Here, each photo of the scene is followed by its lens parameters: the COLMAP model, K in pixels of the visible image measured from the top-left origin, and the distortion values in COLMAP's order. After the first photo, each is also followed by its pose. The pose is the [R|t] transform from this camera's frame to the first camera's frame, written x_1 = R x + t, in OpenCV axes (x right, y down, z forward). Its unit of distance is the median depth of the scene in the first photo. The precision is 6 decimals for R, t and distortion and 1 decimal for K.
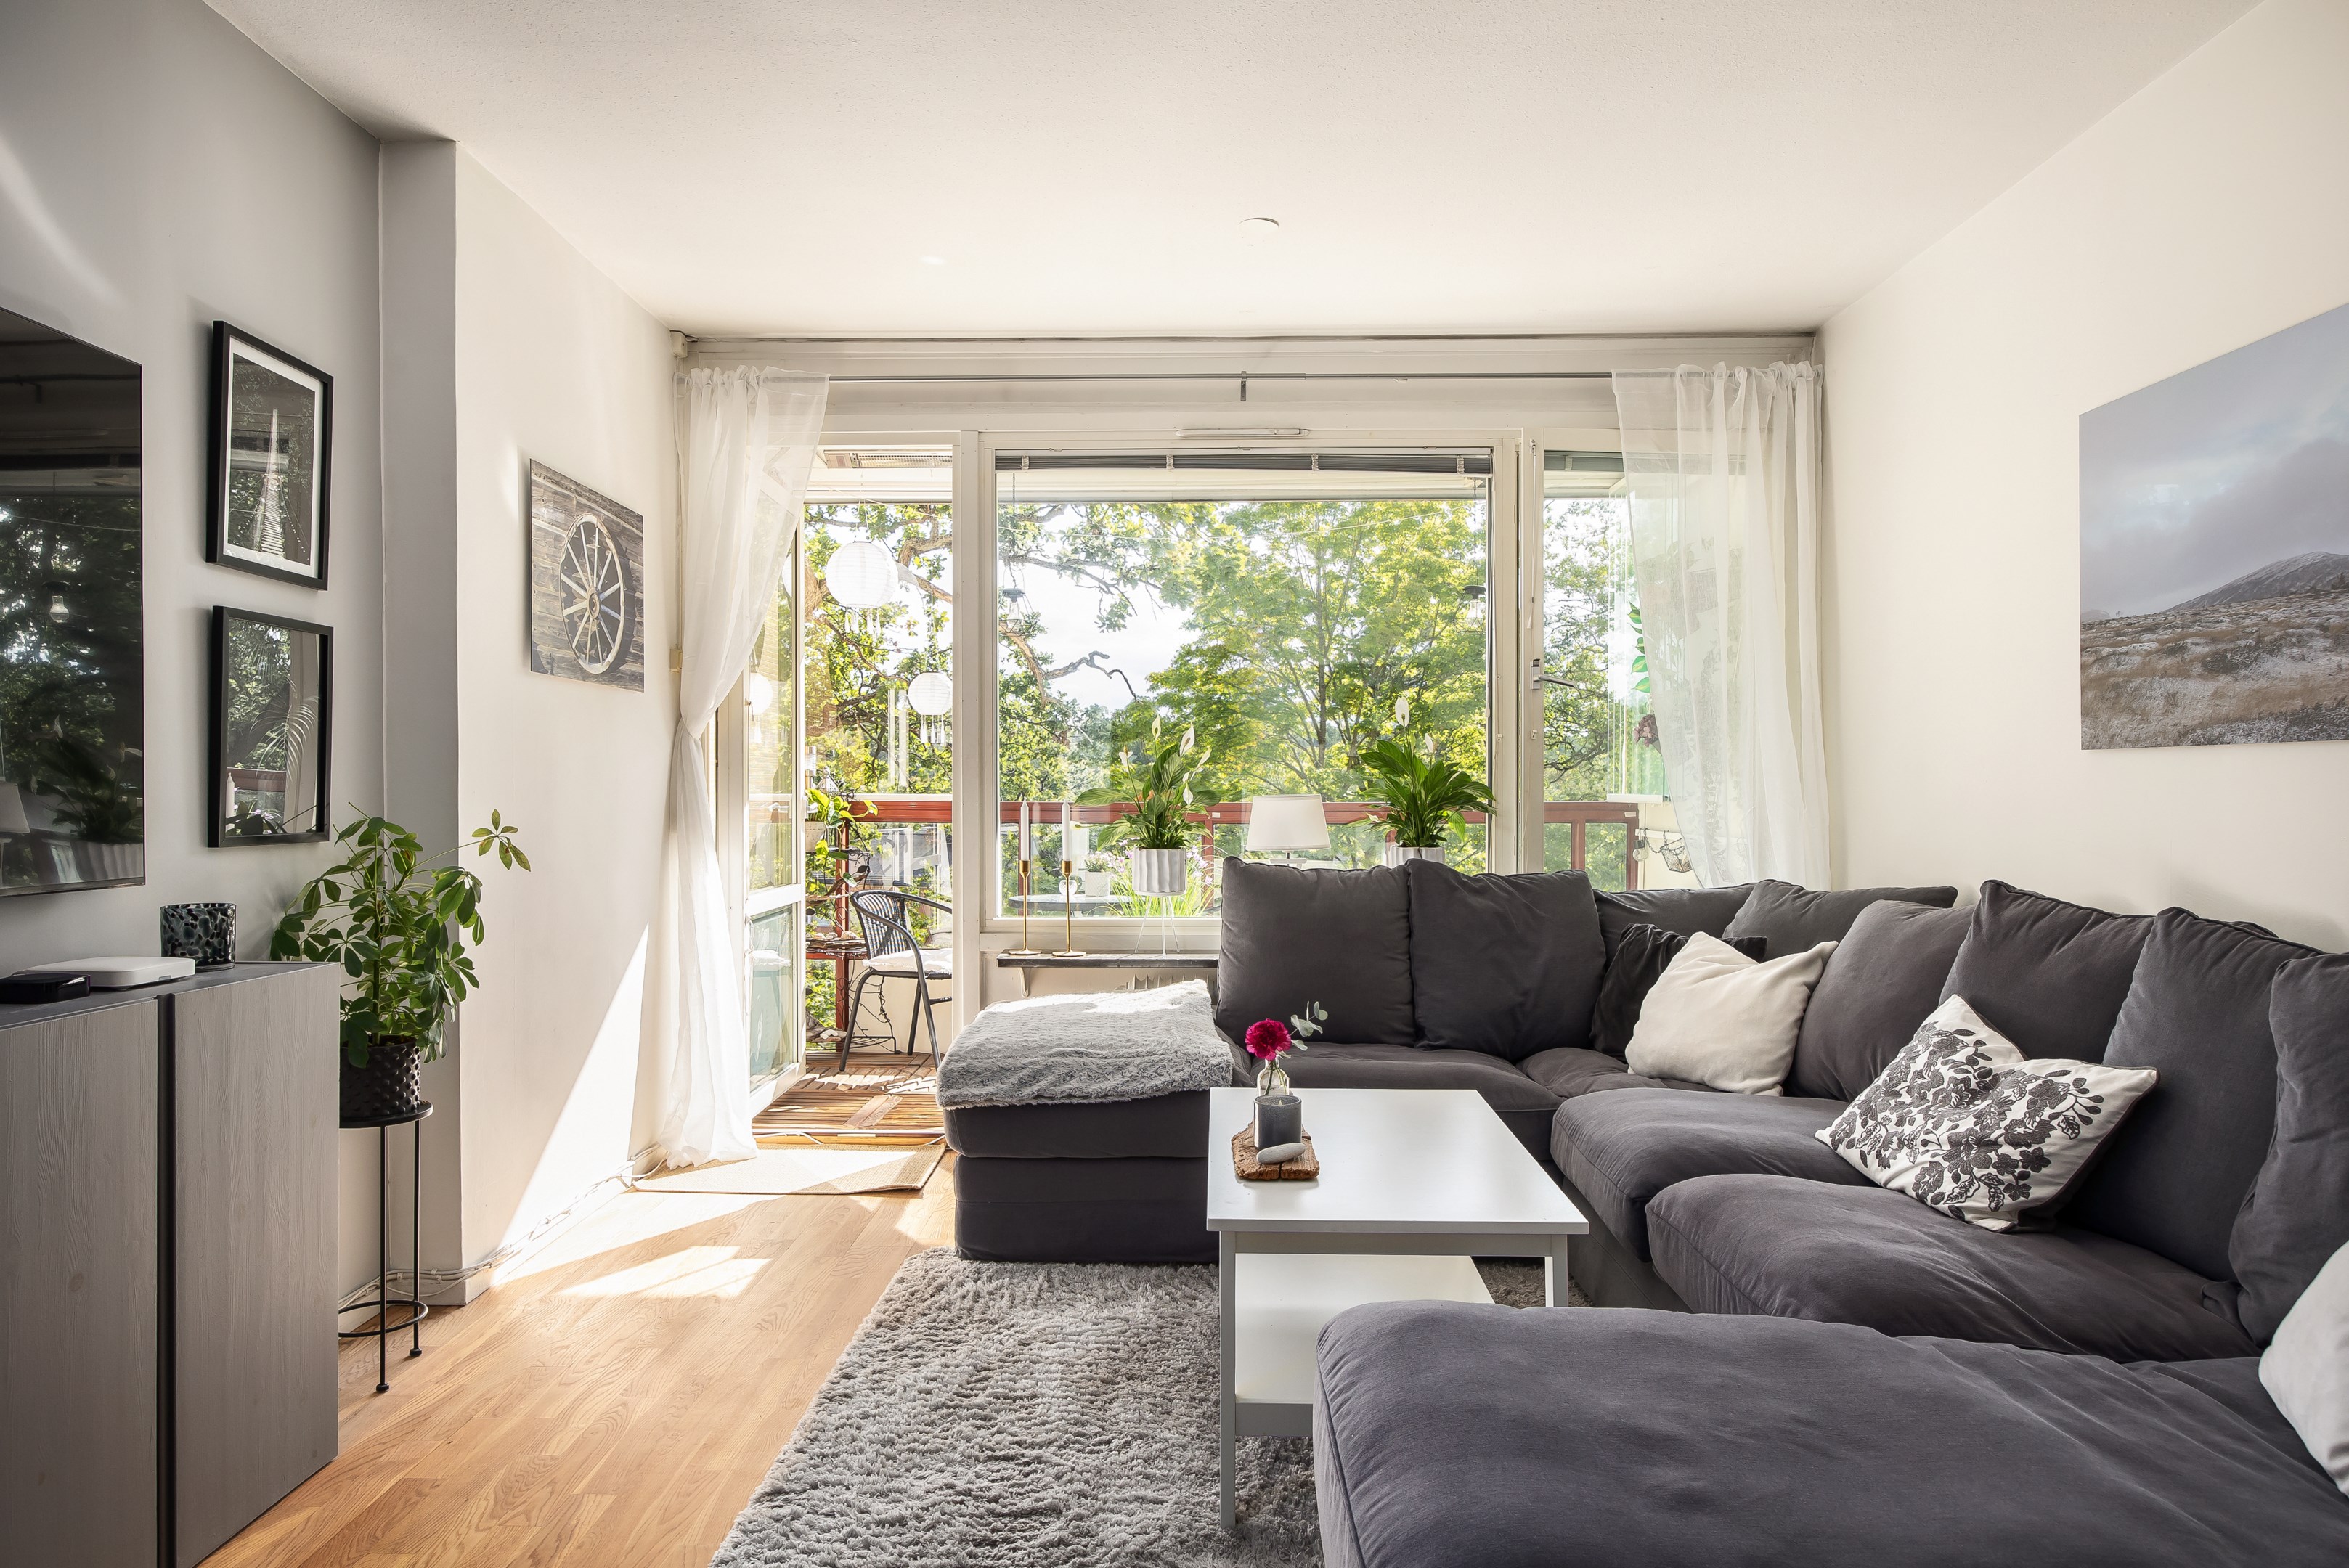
lens RADIAL K [[1406.8, 0, 1133.0], [0, 1406.8, 792.1], [0, 0, 1]] dist [-0.006248, -0.000489]
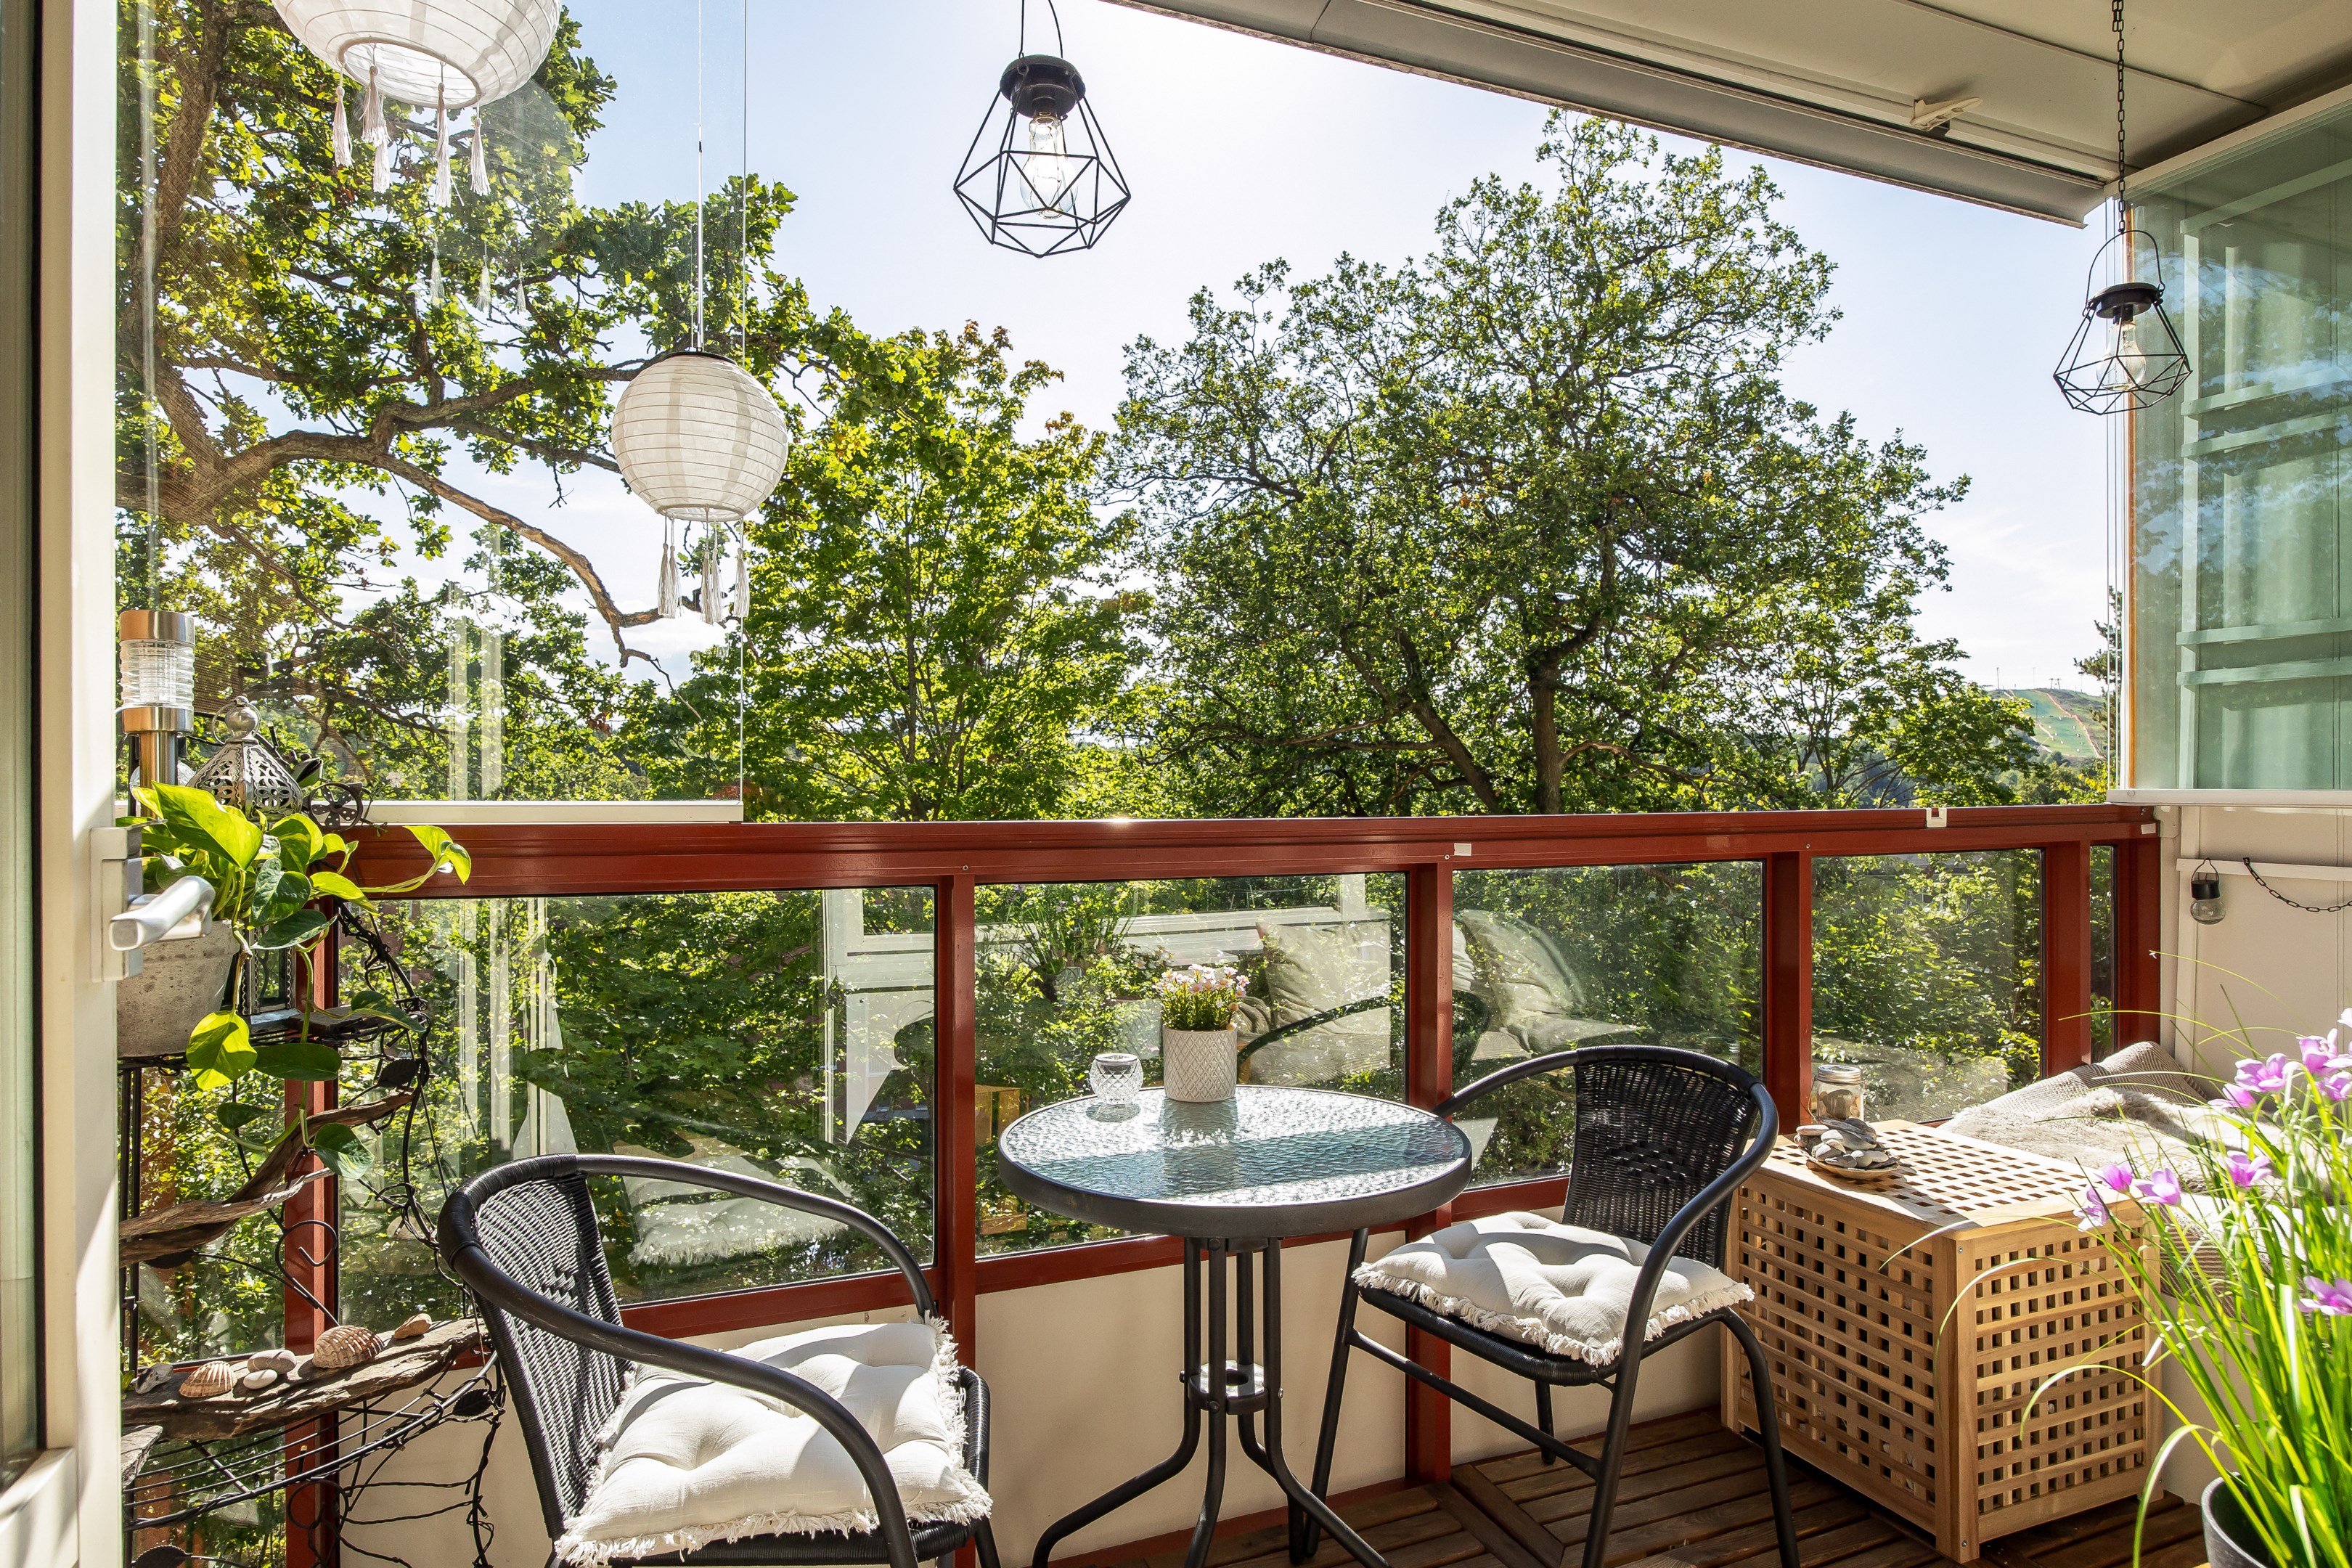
lens RADIAL K [[1326.4, 0, 1176.0], [0, 1326.4, 784.0], [0, 0, 1]] dist [-0.005201, -0.001134]
pose [[0.920347, -0.002987, 0.391091, -0.159073], [0.004471, 0.999986, -0.002885, -0.000815], [-0.391076, 0.004404, 0.920348, 0.727269]]
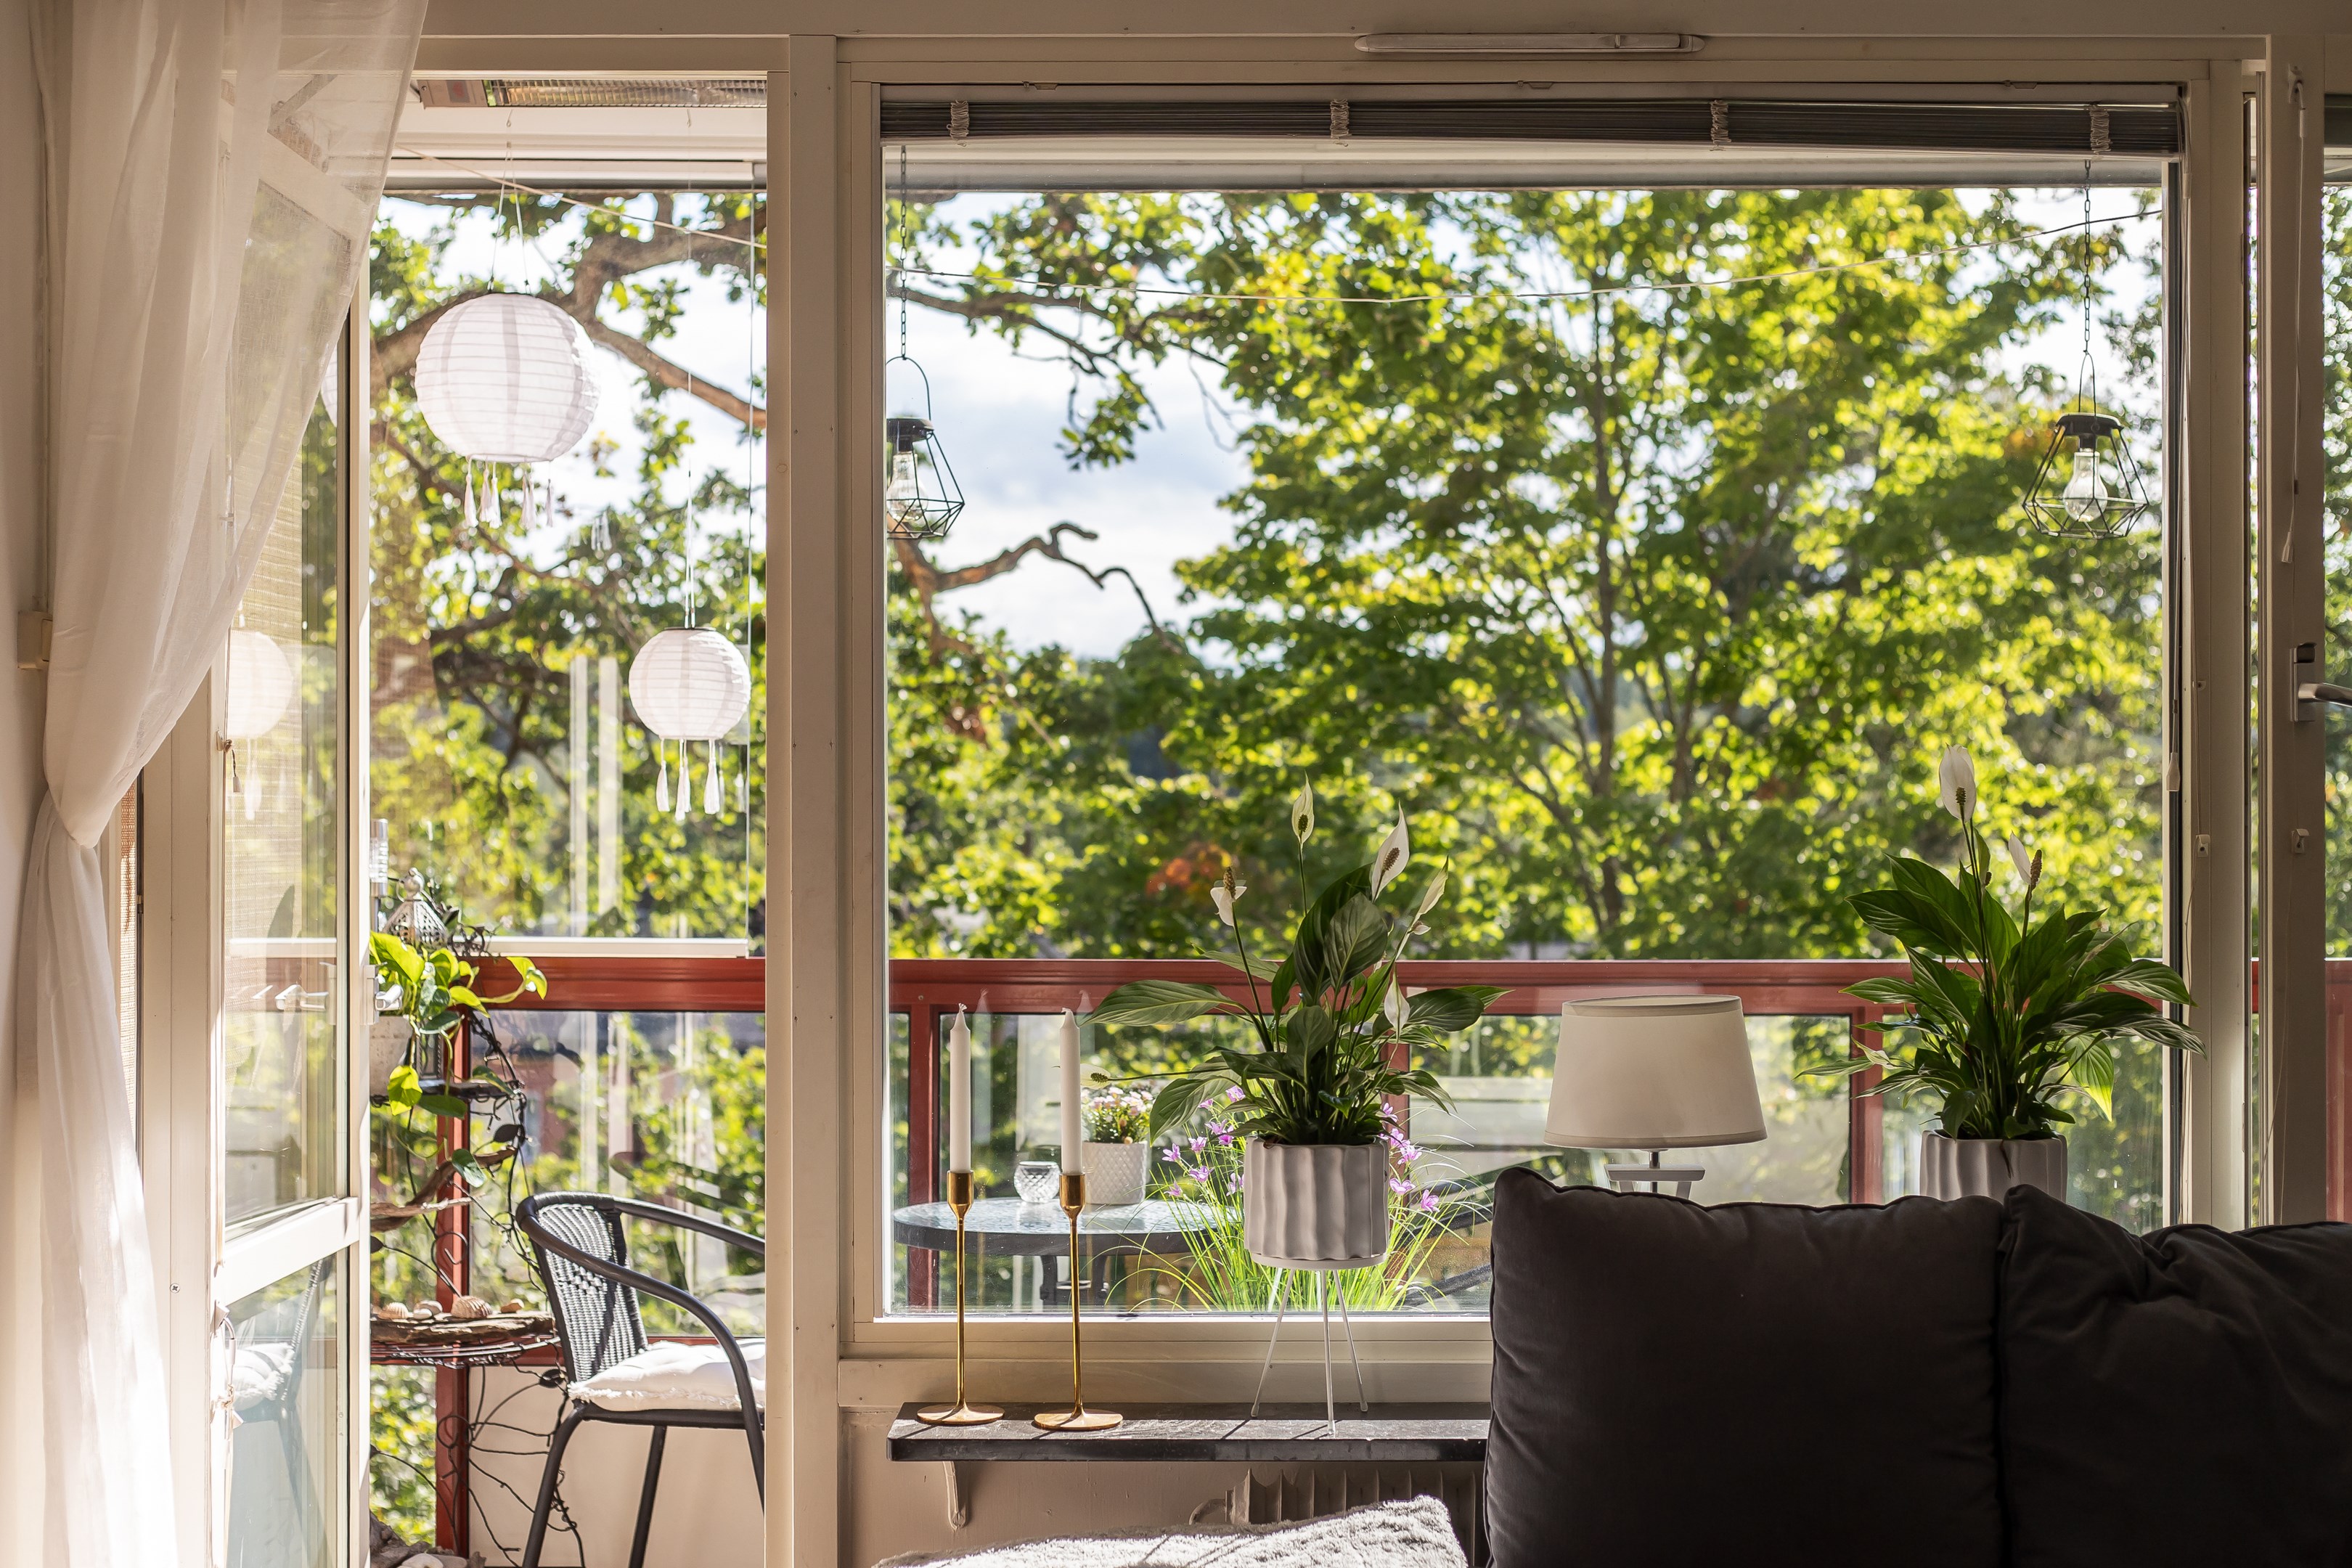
lens RADIAL K [[3417.5, 0, 1176.0], [0, 3417.5, 784.0], [0, 0, 1]] dist [0.009620, -0.036055]
pose [[0.999876, 0.000838, 0.015754, -0.023393], [-0.000642, 0.999923, -0.012430, -0.031008], [-0.015763, 0.012418, 0.999799, 0.055959]]
